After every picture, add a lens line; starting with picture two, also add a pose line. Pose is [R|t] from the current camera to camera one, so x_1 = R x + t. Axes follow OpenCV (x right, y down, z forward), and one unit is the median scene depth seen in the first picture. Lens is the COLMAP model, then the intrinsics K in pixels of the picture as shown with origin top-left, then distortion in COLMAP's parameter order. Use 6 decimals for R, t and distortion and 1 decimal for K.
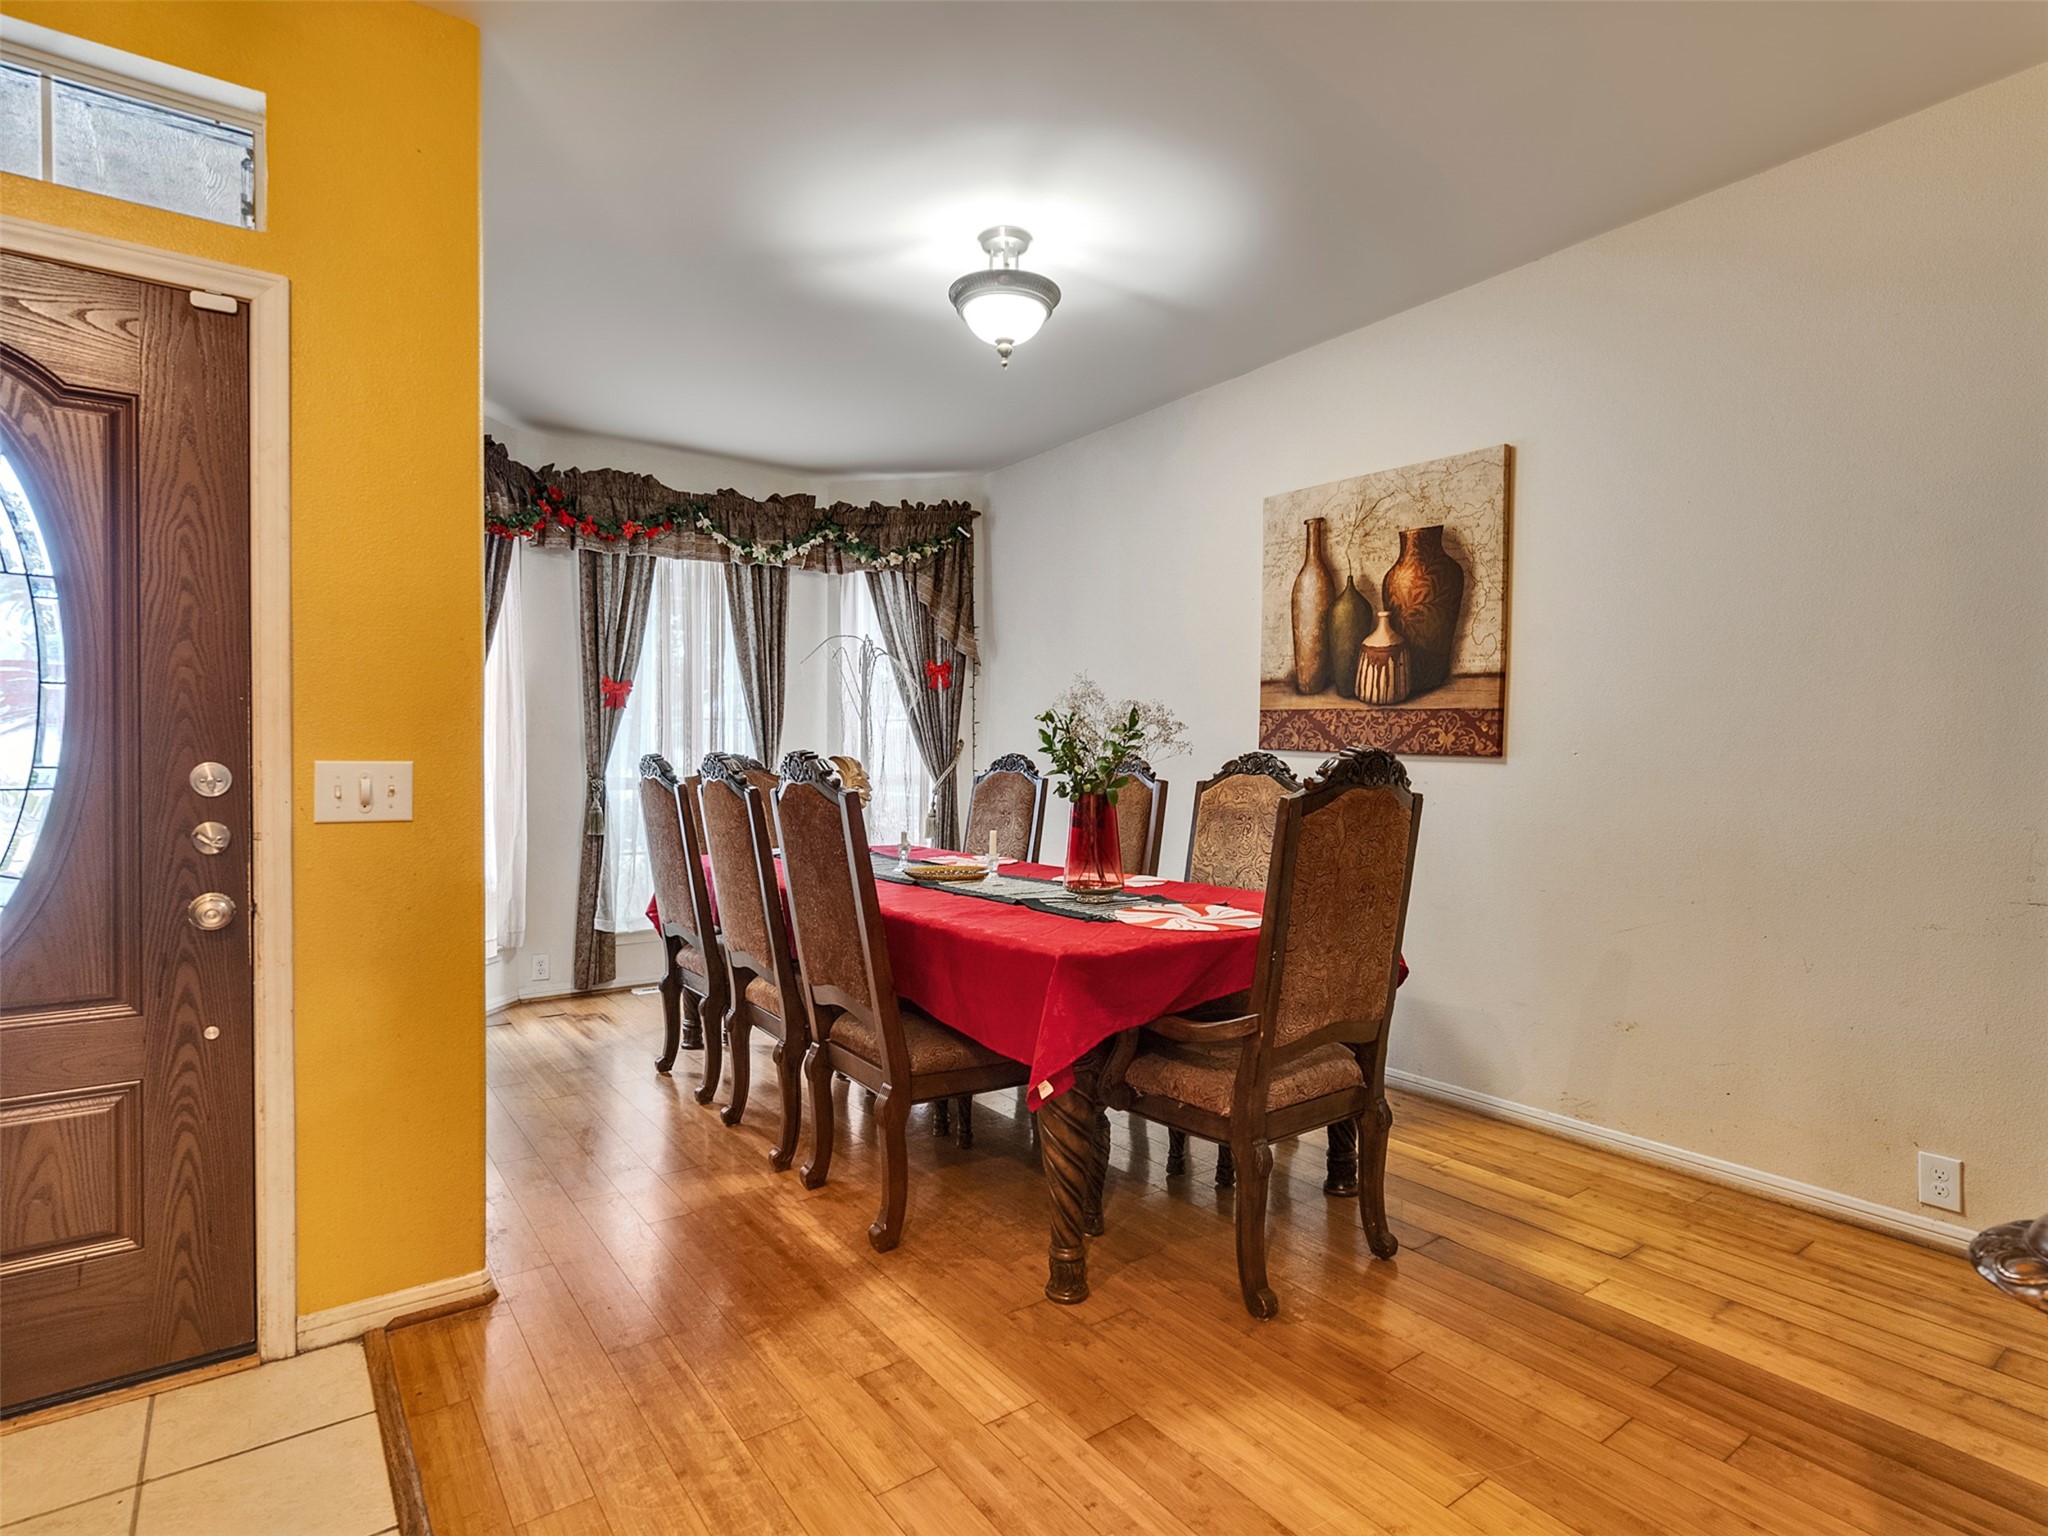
lens RADIAL K [[1048.6, 0, 1015.0], [0, 1048.6, 766.9], [0, 0, 1]] dist [-0.006405, 0.004734]
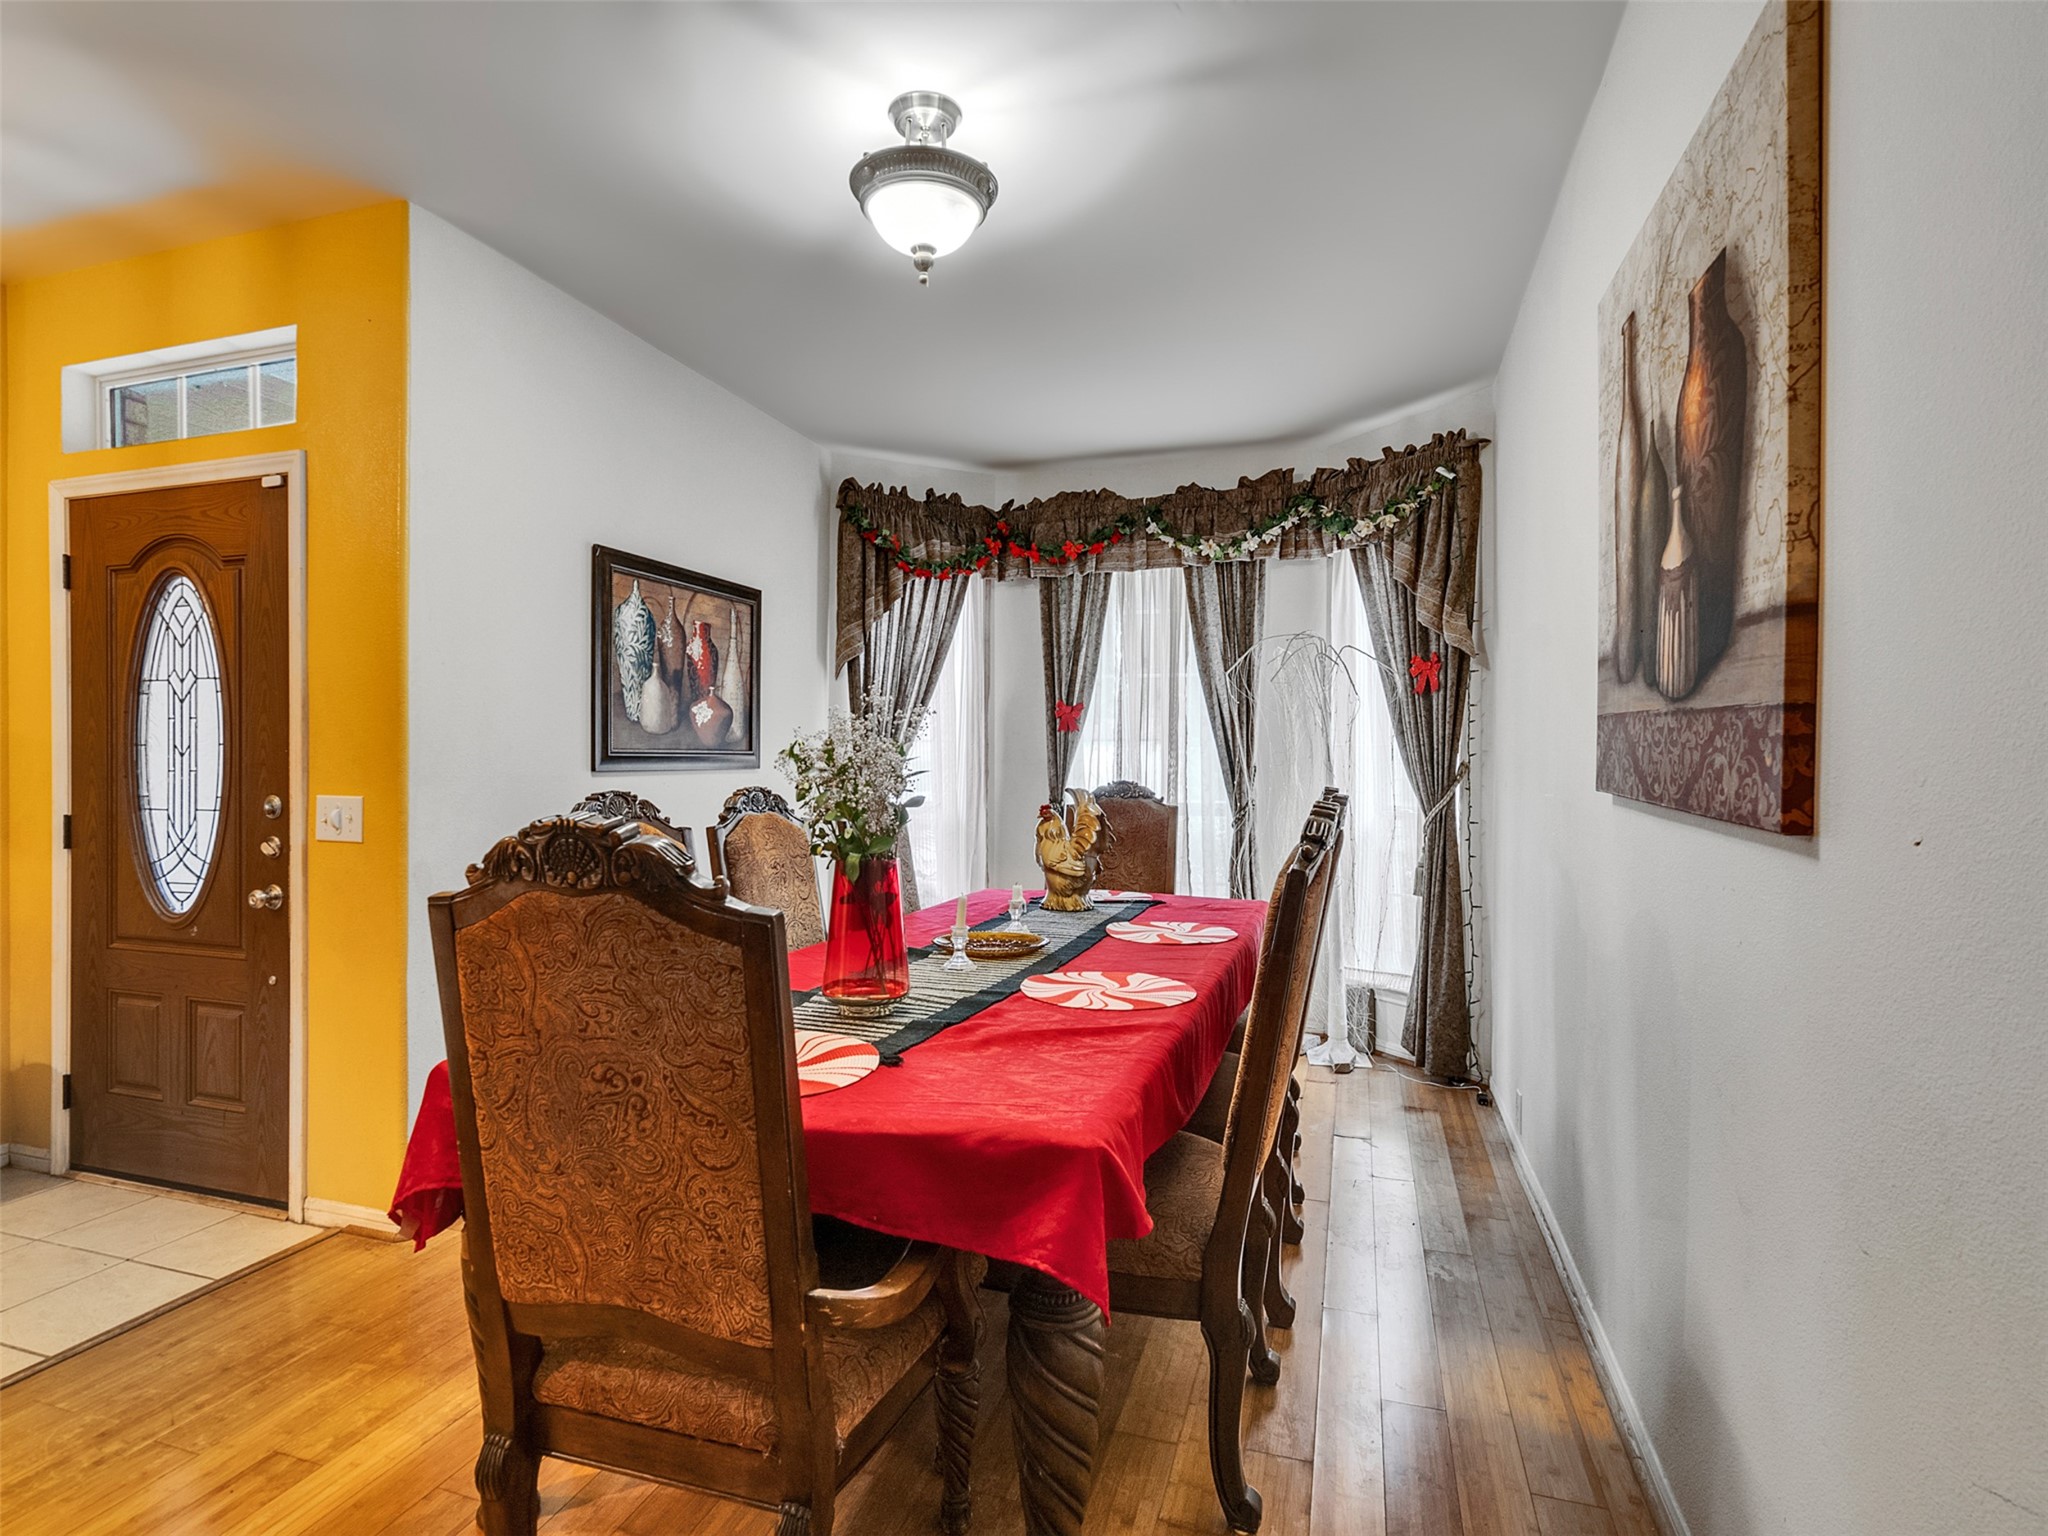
lens RADIAL K [[1048.6, 0, 1016.5], [0, 1048.6, 765.4], [0, 0, 1]] dist [-0.006405, 0.004734]
pose [[0.586291, 0.003133, -0.810095, 0.381276], [-0.010433, 0.999939, -0.003683, -0.018959], [0.810033, 0.010611, 0.586288, 0.364105]]
